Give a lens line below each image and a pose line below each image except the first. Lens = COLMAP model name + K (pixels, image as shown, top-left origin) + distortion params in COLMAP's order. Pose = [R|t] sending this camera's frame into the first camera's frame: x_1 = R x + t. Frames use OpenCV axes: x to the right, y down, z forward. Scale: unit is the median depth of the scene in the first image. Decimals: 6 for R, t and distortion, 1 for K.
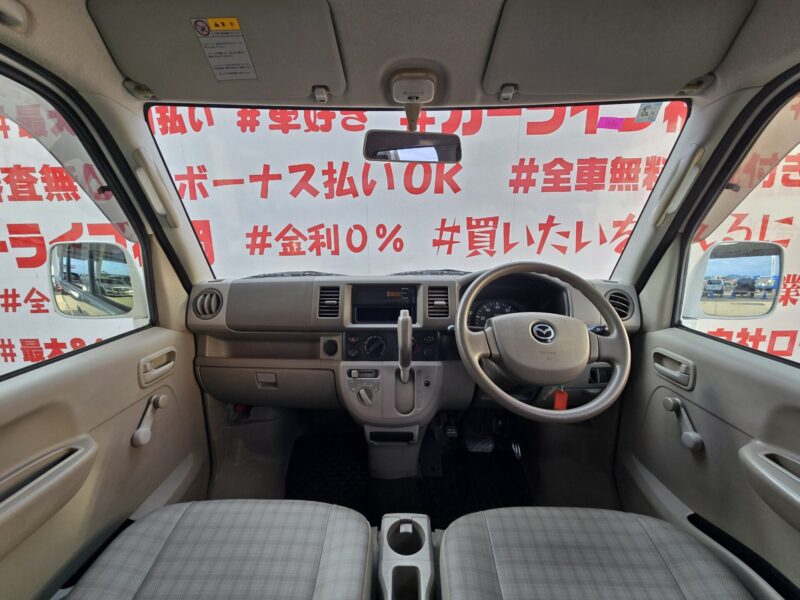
lens RADIAL K [[318.8, 0, 402.6], [0, 318.8, 297.4], [0, 0, 1]] dist [0.000455, -0.001001]
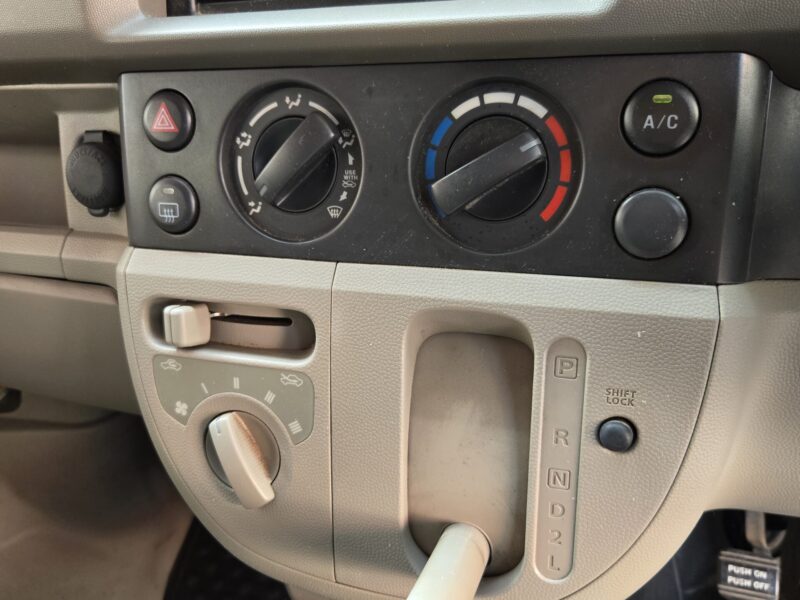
lens RADIAL K [[700.8, 0, 405.5], [0, 700.8, 299.9], [0, 0, 1]] dist [0.037498, -0.017391]
pose [[0.951980, 0.071799, -0.297622, 0.034344], [0.015591, 0.959482, 0.281339, 0.056030], [0.305762, -0.272470, 0.912288, 0.318436]]
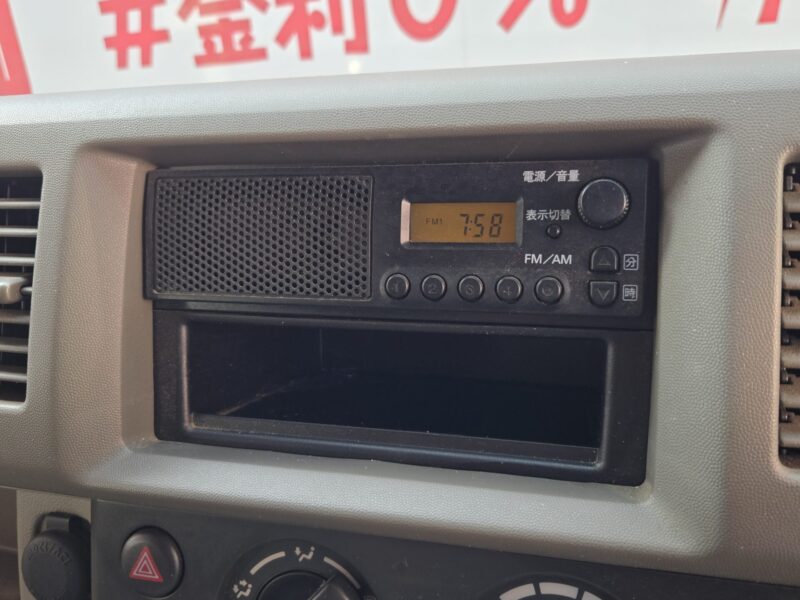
lens RADIAL K [[700.8, 0, 396.6], [0, 700.8, 300.9], [0, 0, 1]] dist [0.037498, -0.017391]
pose [[0.964975, 0.030958, -0.260508, 0.009775], [0.013416, 0.985890, 0.166854, -0.012189], [0.261998, -0.164505, 0.950944, 0.353386]]
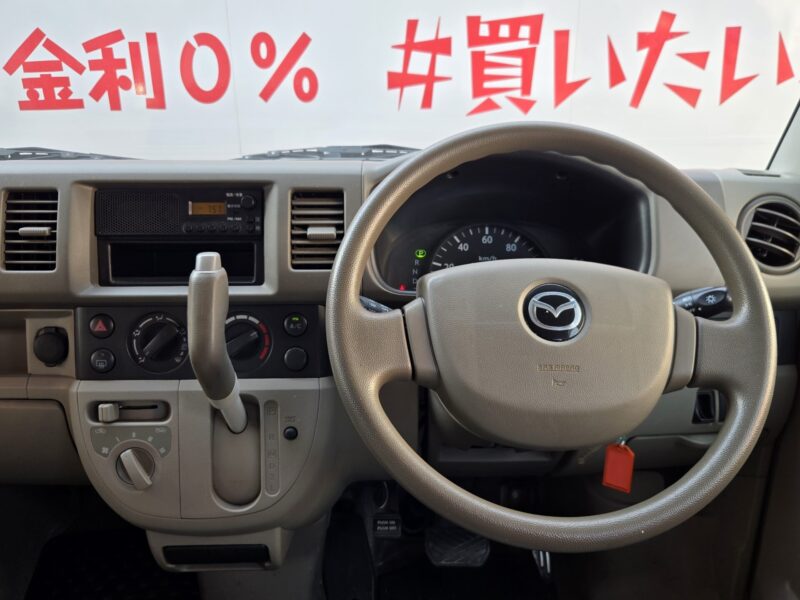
lens RADIAL K [[671.4, 0, 403.0], [0, 671.4, 297.5], [0, 0, 1]] dist [0.025547, -0.000655]
pose [[0.999365, -0.008347, 0.034631, 0.086579], [0.003592, 0.990817, 0.135162, -0.006249], [-0.035441, -0.134952, 0.990218, 0.080321]]
